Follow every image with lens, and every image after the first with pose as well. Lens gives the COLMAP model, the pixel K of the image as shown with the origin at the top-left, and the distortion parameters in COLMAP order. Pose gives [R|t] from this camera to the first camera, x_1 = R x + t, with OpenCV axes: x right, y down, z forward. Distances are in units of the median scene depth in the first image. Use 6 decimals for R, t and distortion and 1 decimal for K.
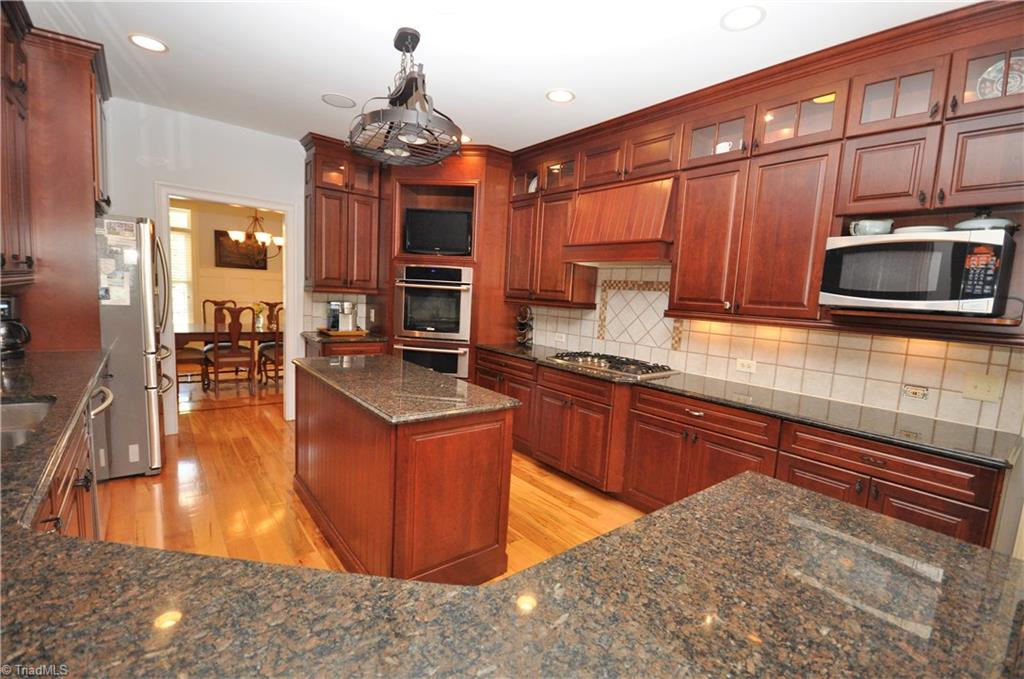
lens RADIAL K [[451.2, 0, 515.8], [0, 451.2, 346.3], [0, 0, 1]] dist [-0.003379, -0.002252]
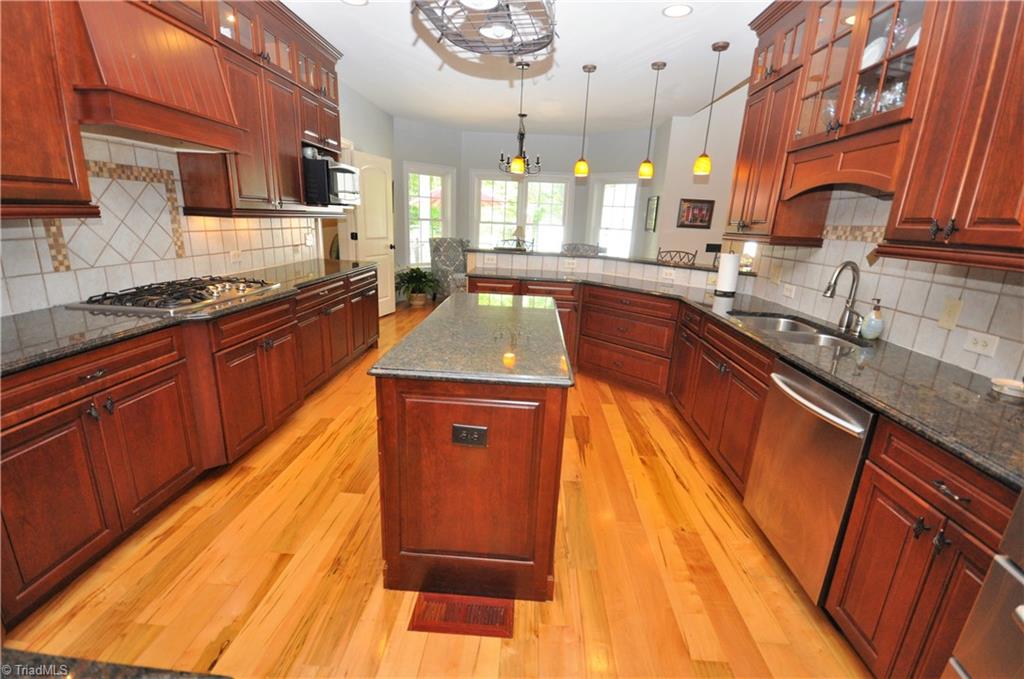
lens RADIAL K [[451.2, 0, 513.7], [0, 451.2, 342.0], [0, 0, 1]] dist [-0.003379, -0.002252]
pose [[-0.739581, -0.271330, 0.615954, -0.620515], [-0.019324, 0.923327, 0.383527, -0.170116], [-0.672790, 0.271747, -0.688119, 1.154803]]
